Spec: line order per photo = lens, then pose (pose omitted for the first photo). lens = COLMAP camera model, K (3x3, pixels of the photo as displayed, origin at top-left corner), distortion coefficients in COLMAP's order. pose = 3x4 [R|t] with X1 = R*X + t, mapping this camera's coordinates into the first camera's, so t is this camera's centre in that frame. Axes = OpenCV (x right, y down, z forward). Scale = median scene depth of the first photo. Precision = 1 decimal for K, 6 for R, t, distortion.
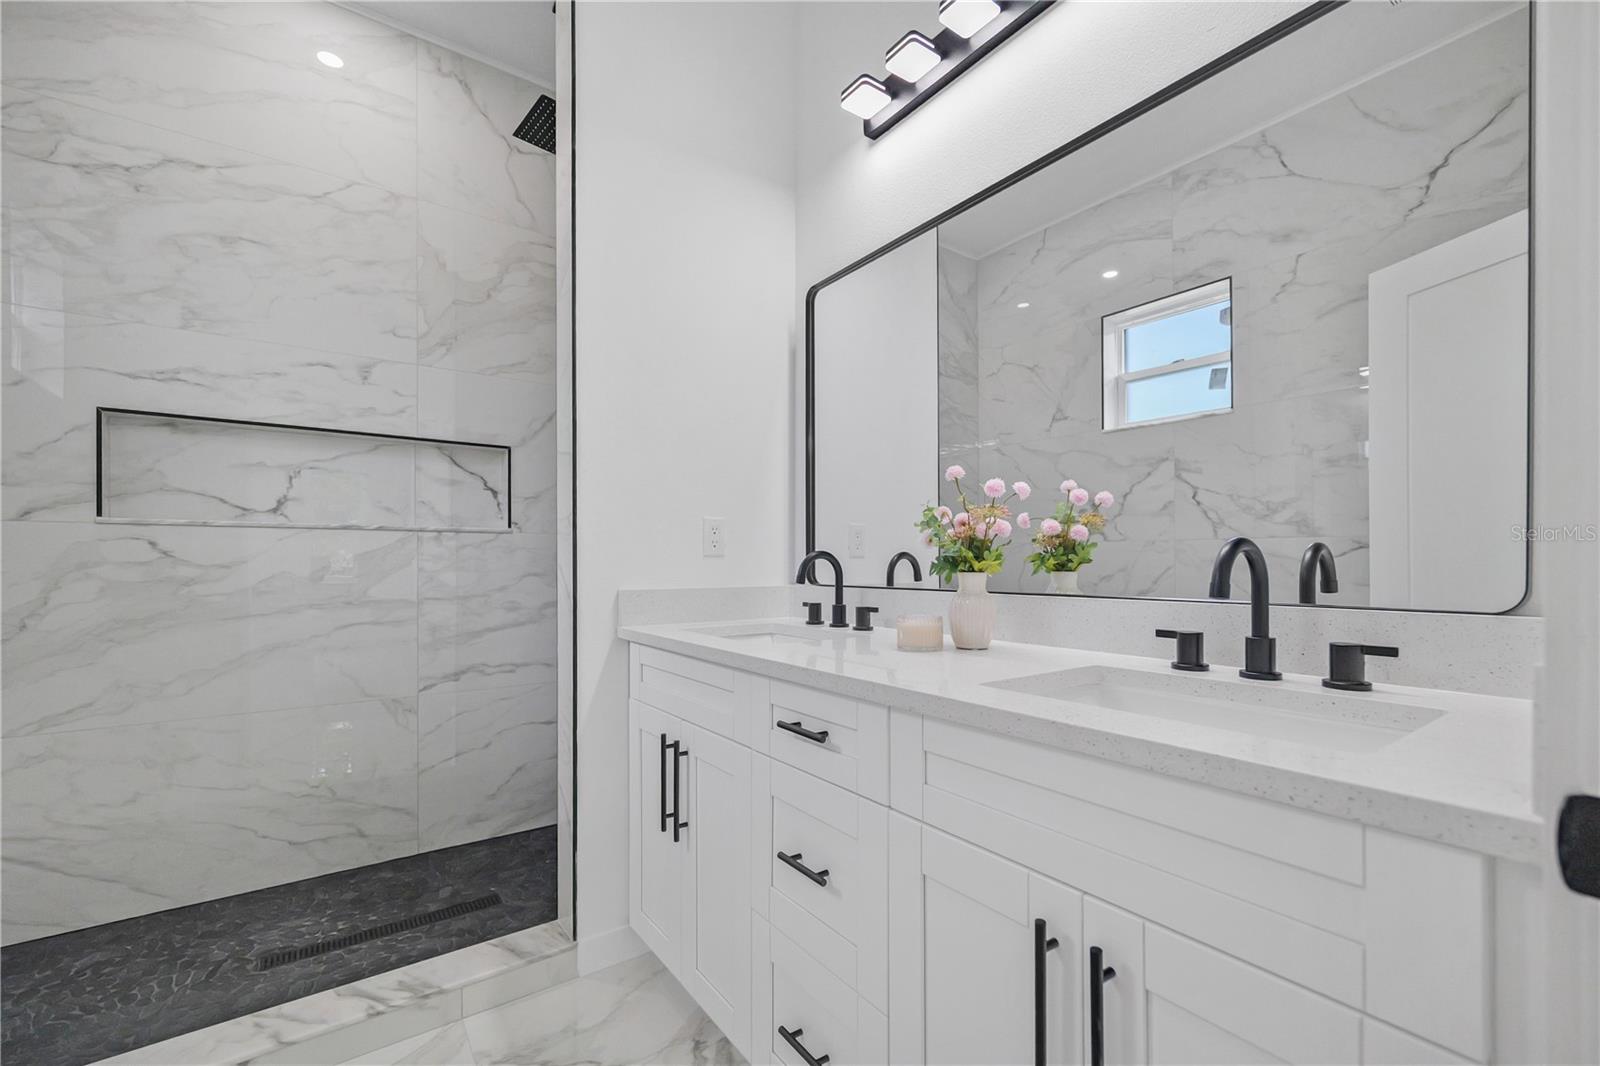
lens RADIAL K [[675.1, 0, 807.0], [0, 675.1, 563.9], [0, 0, 1]] dist [-0.003561, 0.001077]
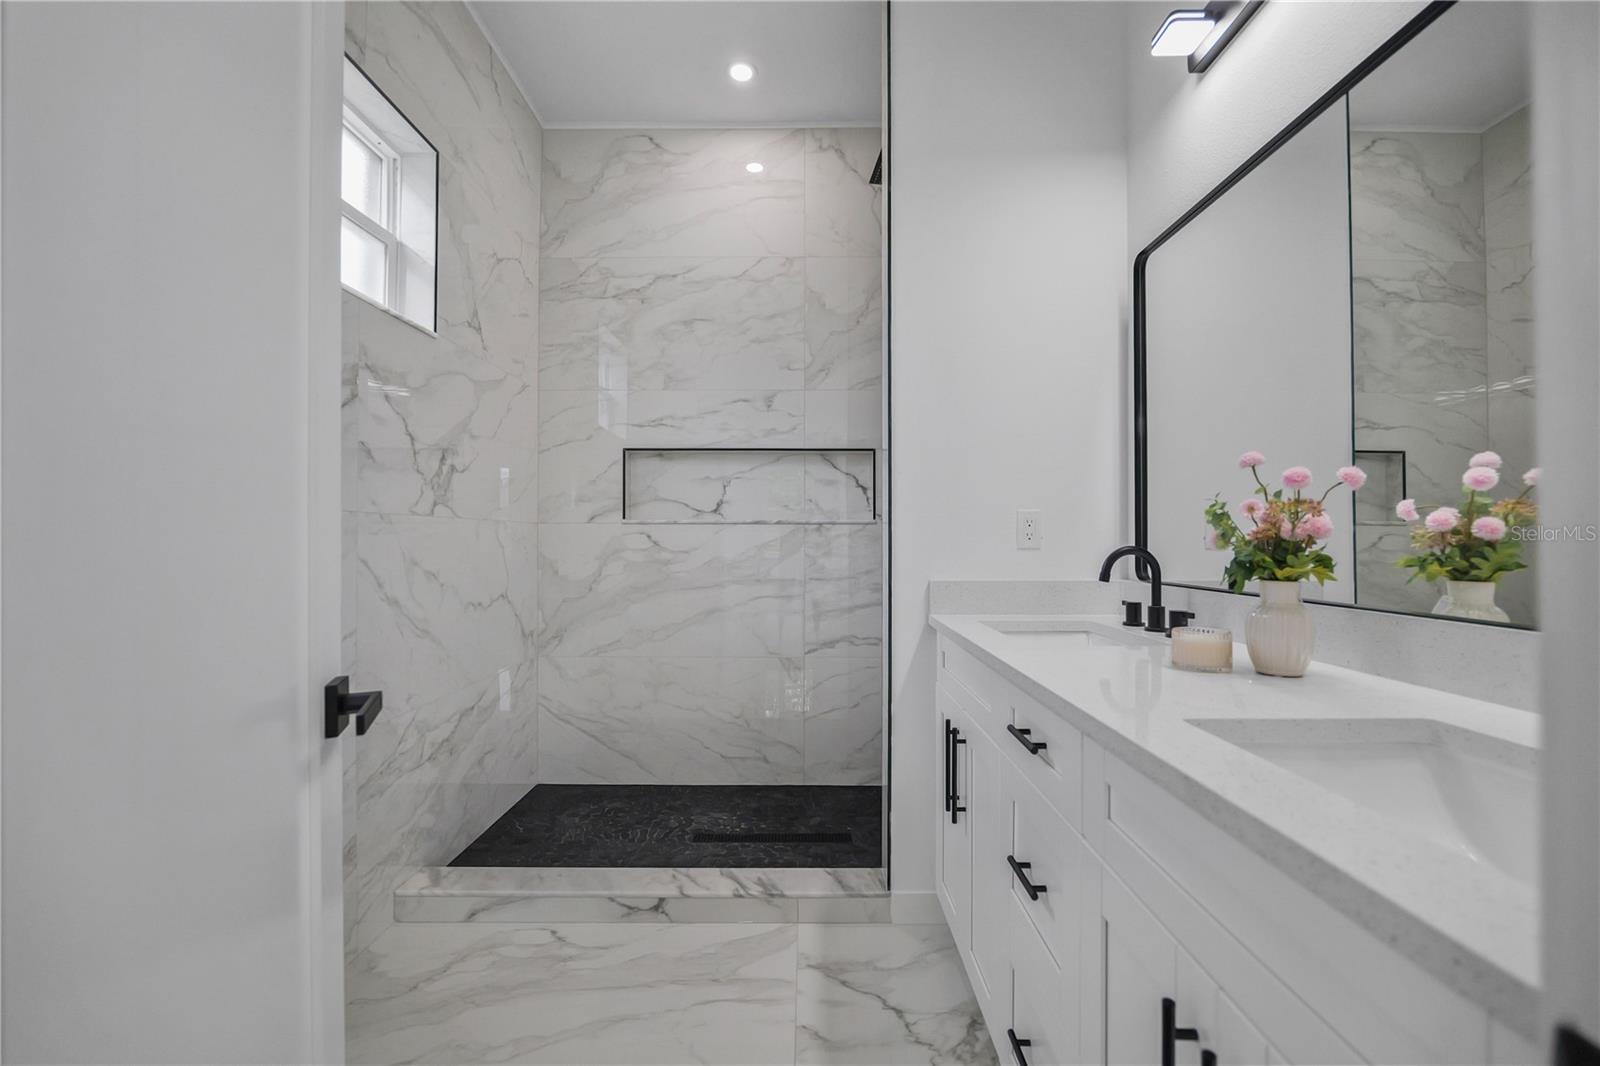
lens RADIAL K [[666.0, 0, 795.0], [0, 666.0, 535.6], [0, 0, 1]] dist [-0.015688, -0.000150]
pose [[0.803432, -0.002232, -0.595393, 0.162899], [-0.002259, 0.999974, -0.006797, -0.022748], [0.595393, 0.006806, 0.803406, 0.009758]]
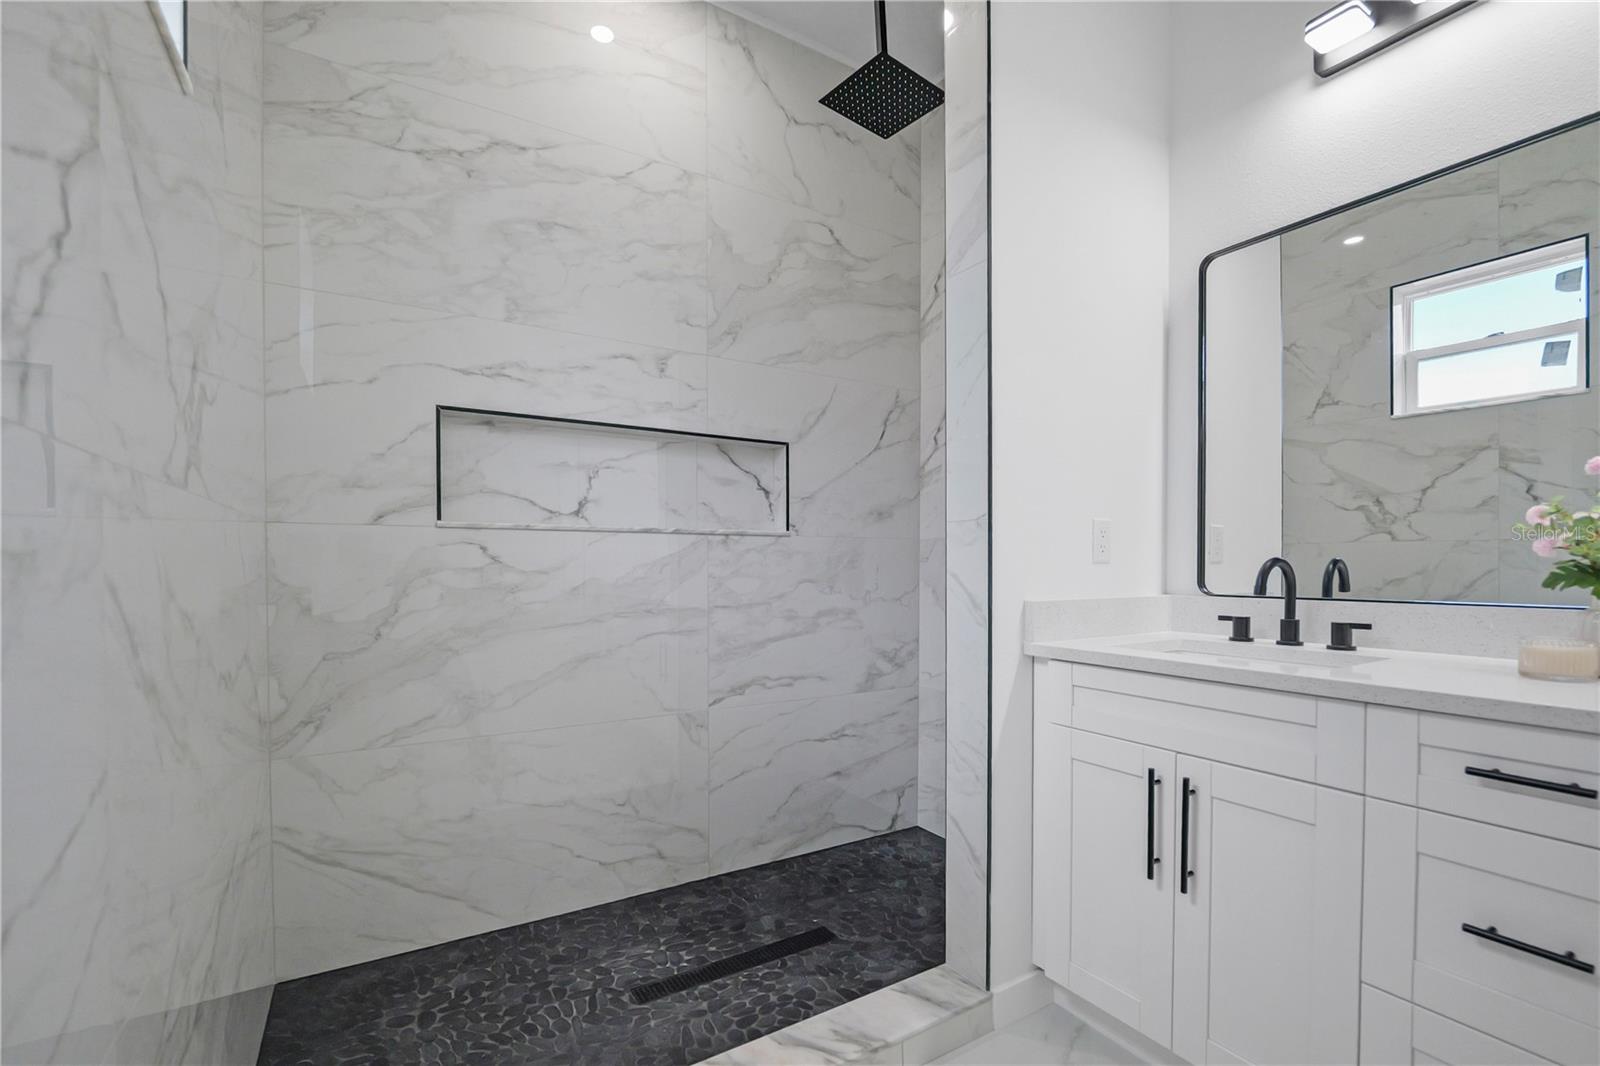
lens RADIAL K [[700.7, 0, 800.0], [0, 700.7, 577.9], [0, 0, 1]] dist [-0.015443, 0.004441]
pose [[0.996417, 0.002631, -0.084539, -0.439988], [-0.001242, 0.999864, 0.016472, -0.005331], [0.084570, -0.016308, 0.996284, 0.052960]]
